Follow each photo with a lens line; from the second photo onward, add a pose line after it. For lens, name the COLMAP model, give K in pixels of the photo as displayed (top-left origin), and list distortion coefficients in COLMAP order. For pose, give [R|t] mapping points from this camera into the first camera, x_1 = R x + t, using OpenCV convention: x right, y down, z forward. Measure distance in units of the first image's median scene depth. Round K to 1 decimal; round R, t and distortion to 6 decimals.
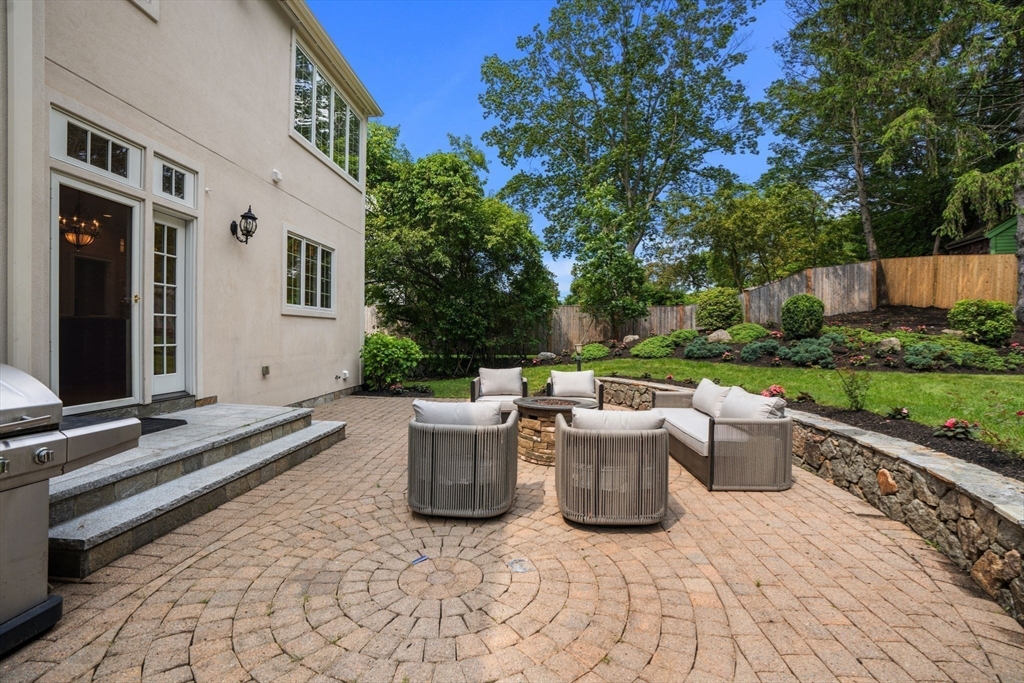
lens RADIAL K [[464.3, 0, 511.1], [0, 464.3, 338.3], [0, 0, 1]] dist [-0.002836, 0.000201]
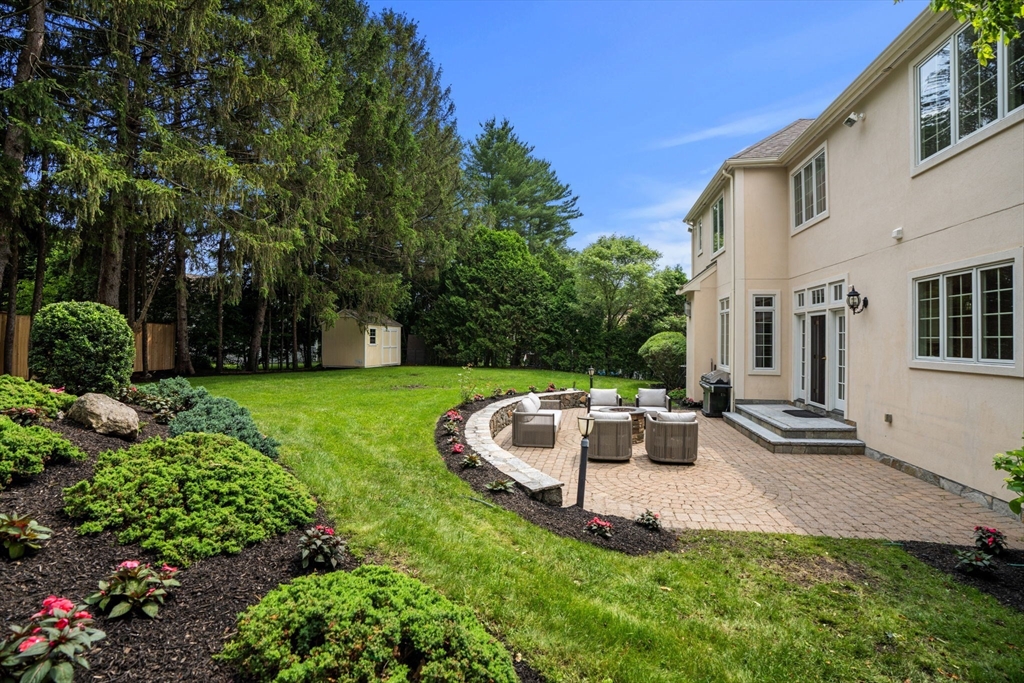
lens RADIAL K [[464.3, 0, 511.1], [0, 464.3, 338.3], [0, 0, 1]] dist [-0.002836, 0.000201]
pose [[-0.993327, -0.009790, 0.114916, 0.208114], [-0.009370, 0.999947, 0.004191, -0.103456], [-0.114951, 0.003086, -0.993366, 1.937285]]
